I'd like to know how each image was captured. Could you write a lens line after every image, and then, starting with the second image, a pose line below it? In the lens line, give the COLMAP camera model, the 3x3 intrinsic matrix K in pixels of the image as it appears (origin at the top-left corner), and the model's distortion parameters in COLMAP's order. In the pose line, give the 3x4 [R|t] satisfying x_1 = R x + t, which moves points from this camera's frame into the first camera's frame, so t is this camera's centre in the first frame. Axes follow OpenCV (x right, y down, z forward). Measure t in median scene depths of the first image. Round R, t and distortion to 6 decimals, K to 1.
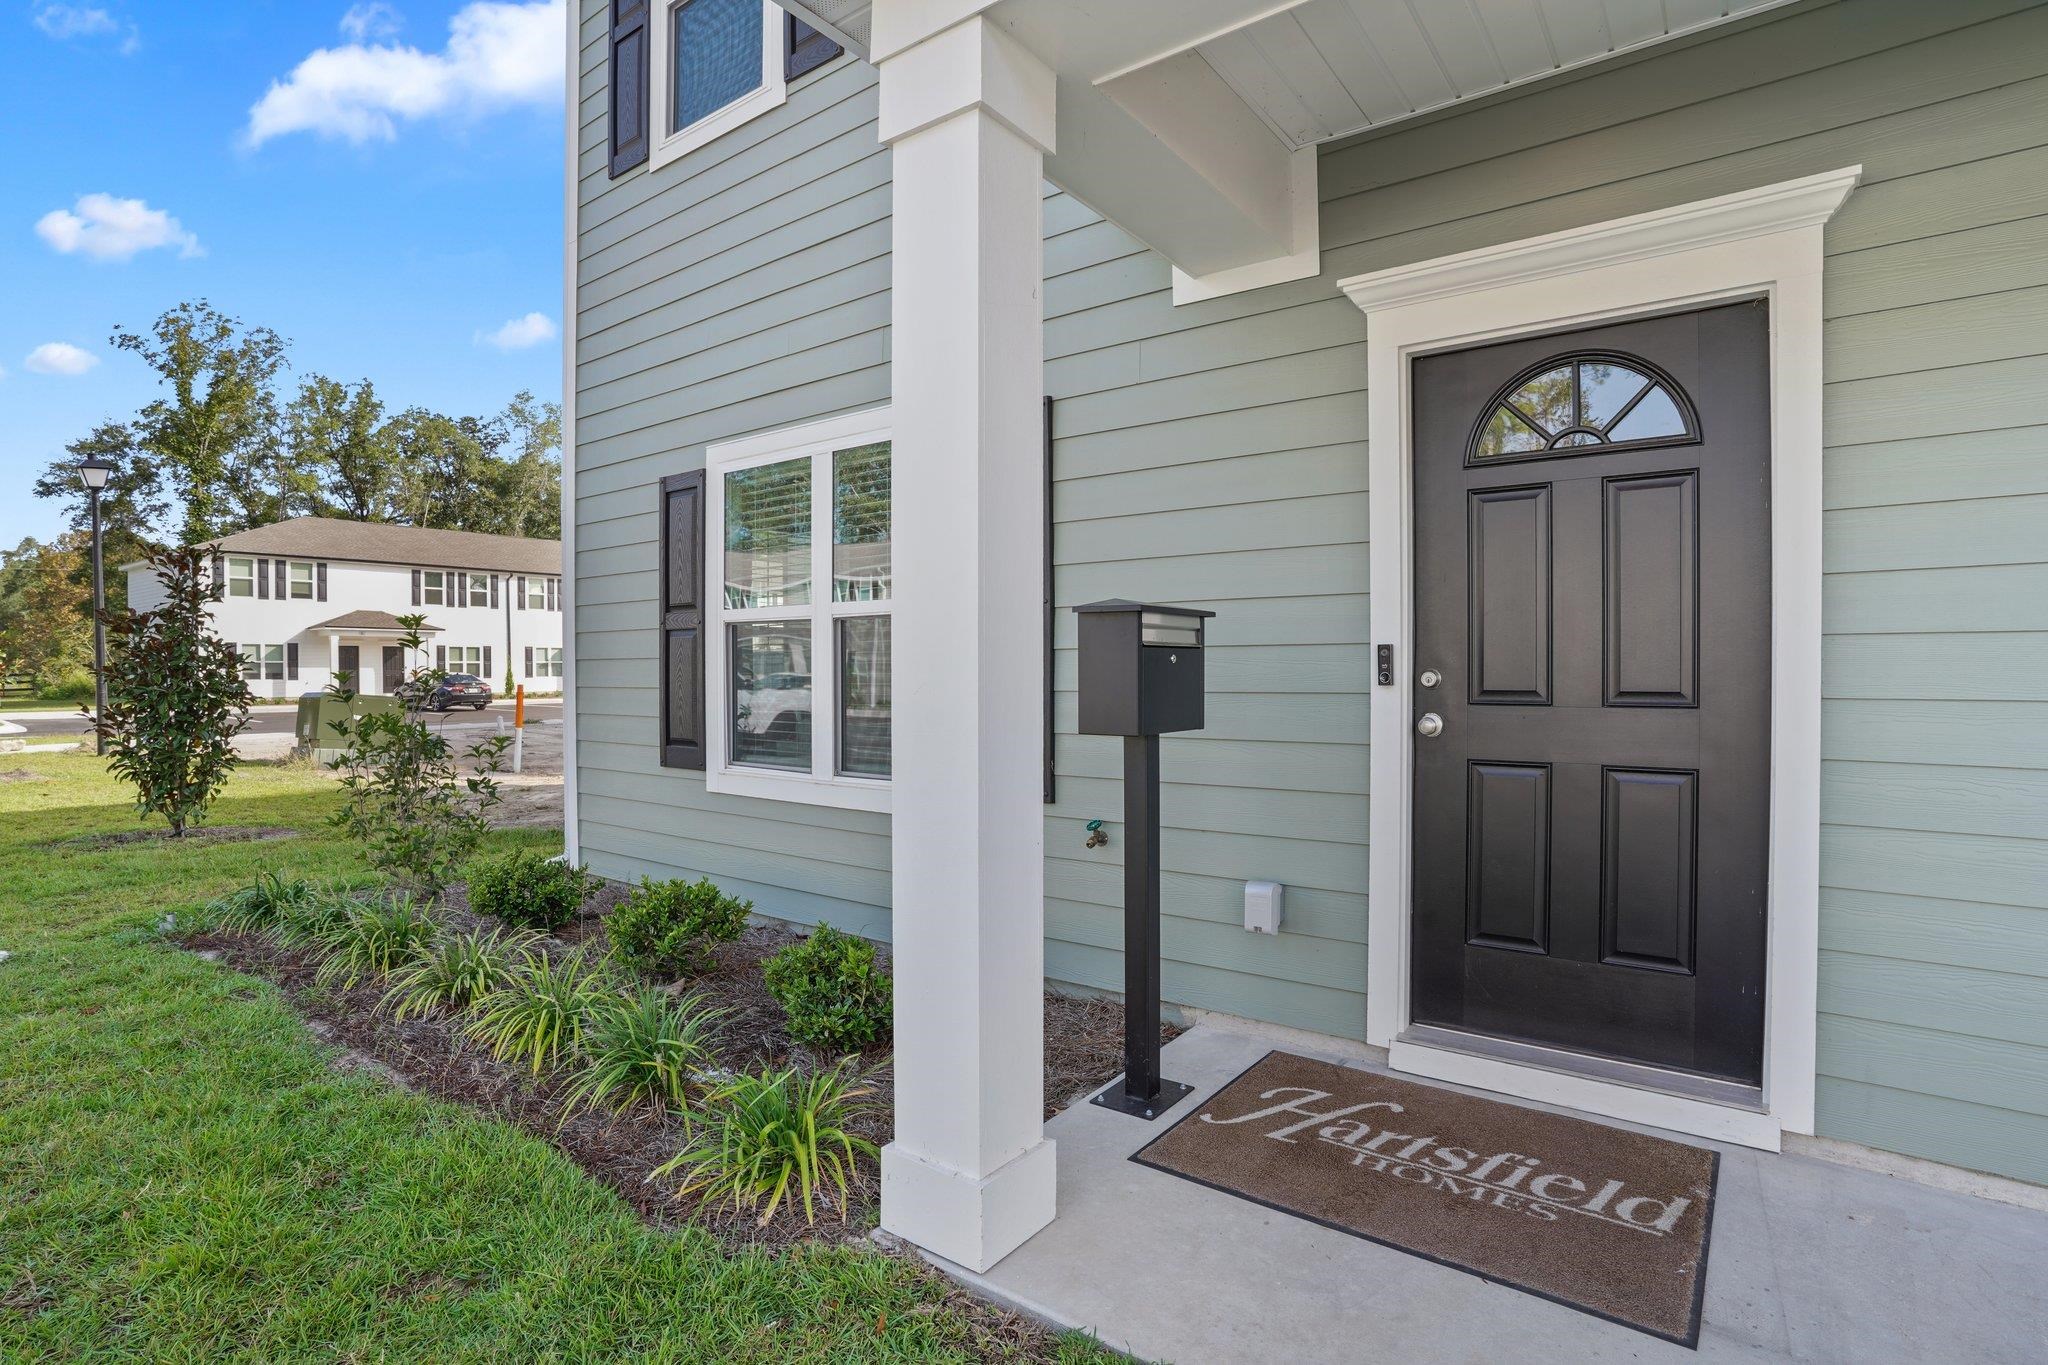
lens RADIAL K [[1003.3, 0, 1024.0], [0, 1003.3, 682.5], [0, 0, 1]] dist [-0.001262, -0.000107]
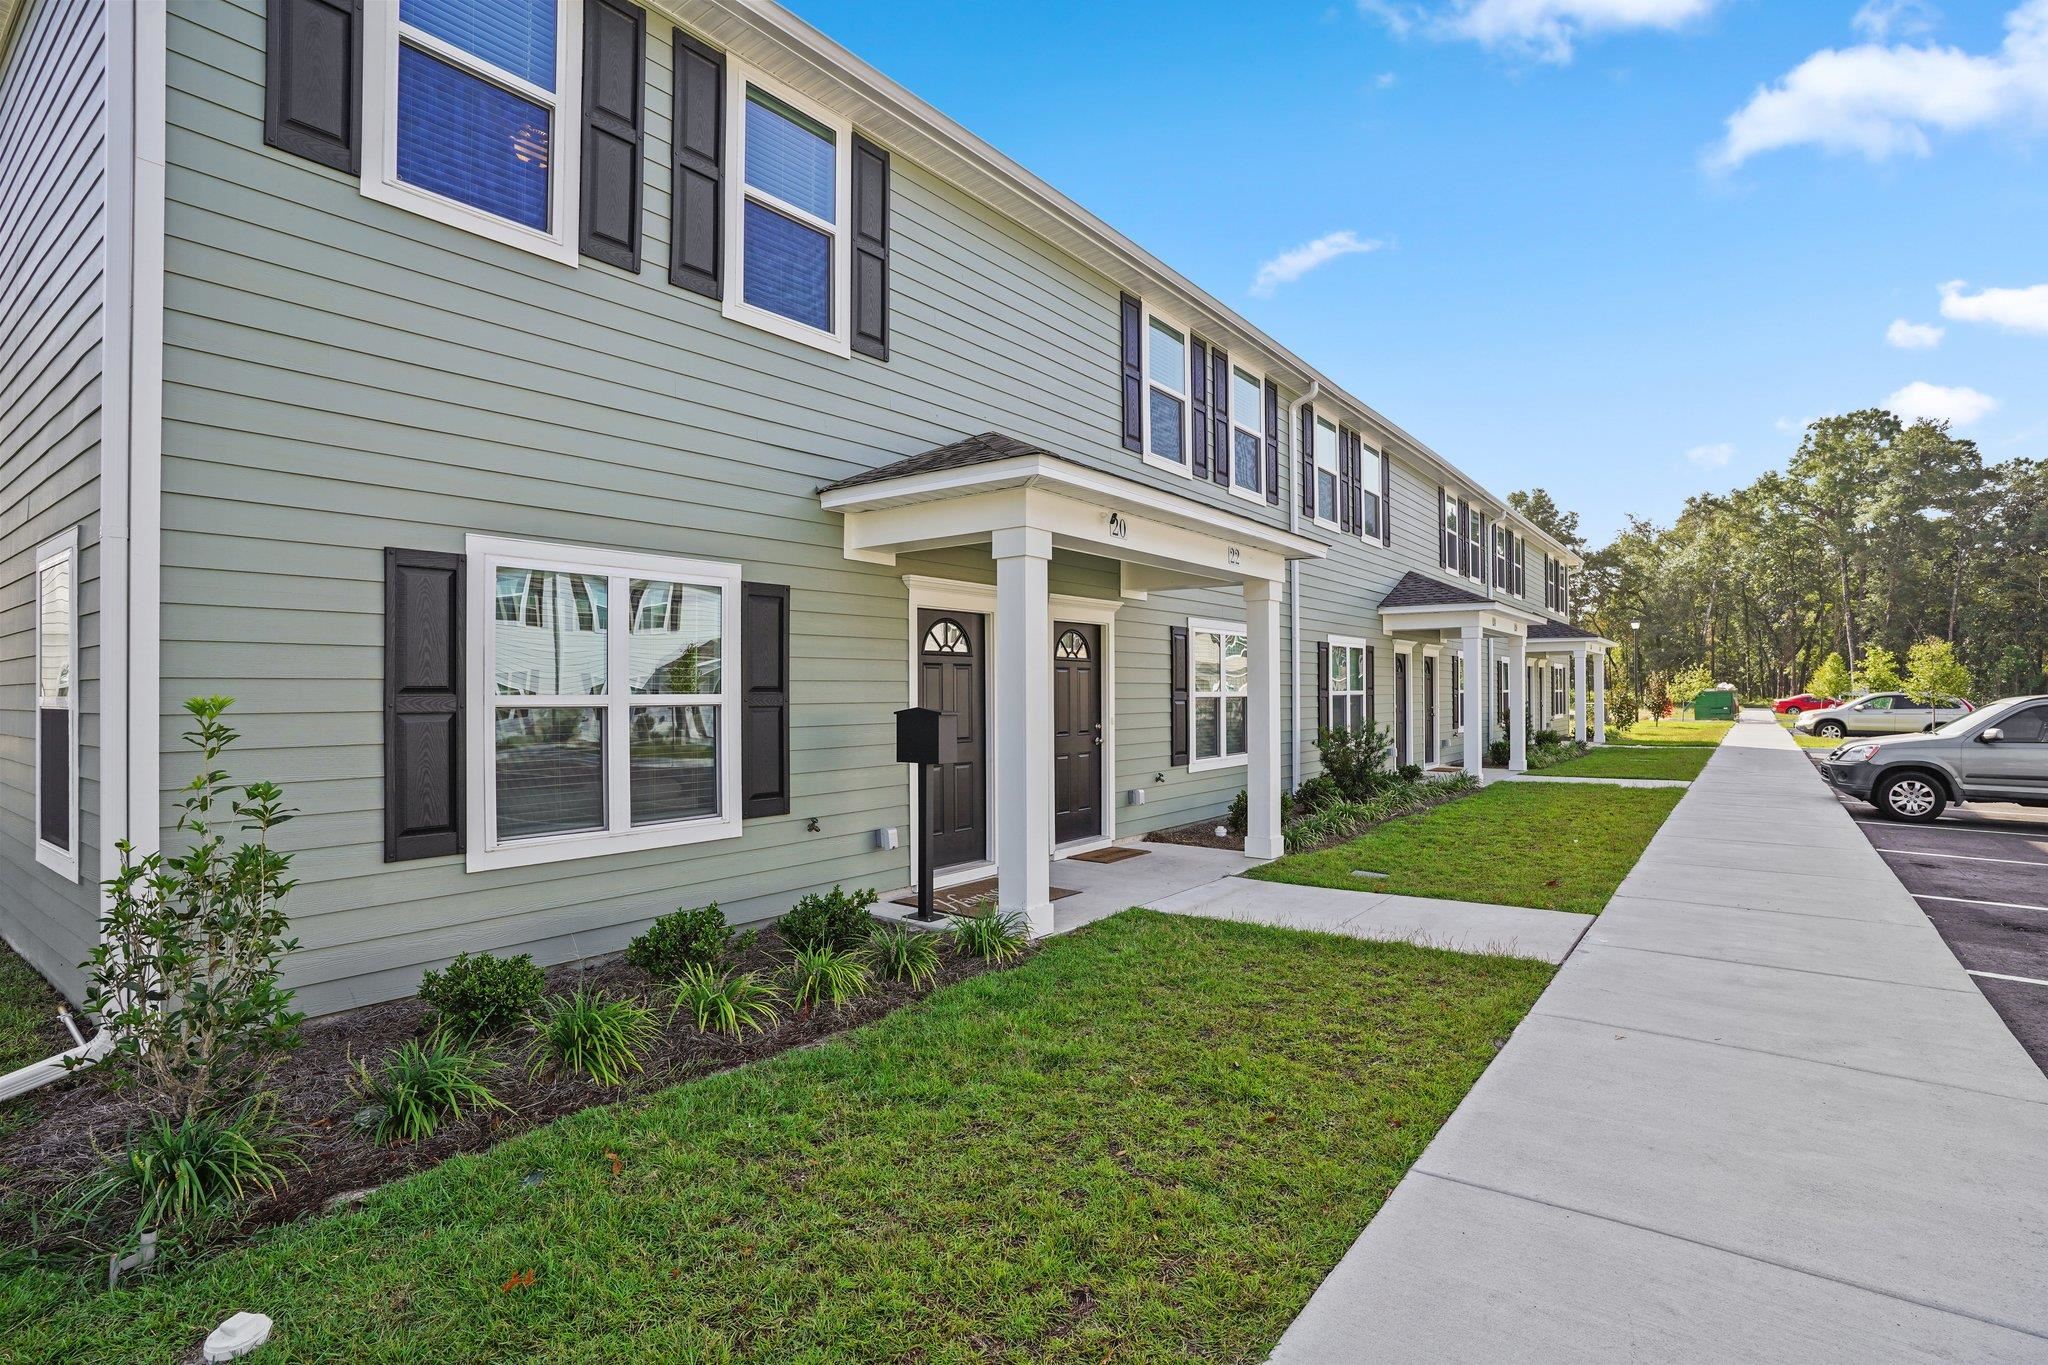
lens RADIAL K [[1000.4, 0, 1024.0], [0, 1000.4, 682.5], [0, 0, 1]] dist [-0.000309, -0.000075]
pose [[0.016570, 0.009679, 0.999816, -1.409699], [0.007121, 0.999927, -0.009798, -0.073969], [-0.999837, 0.007282, 0.016500, 0.455119]]
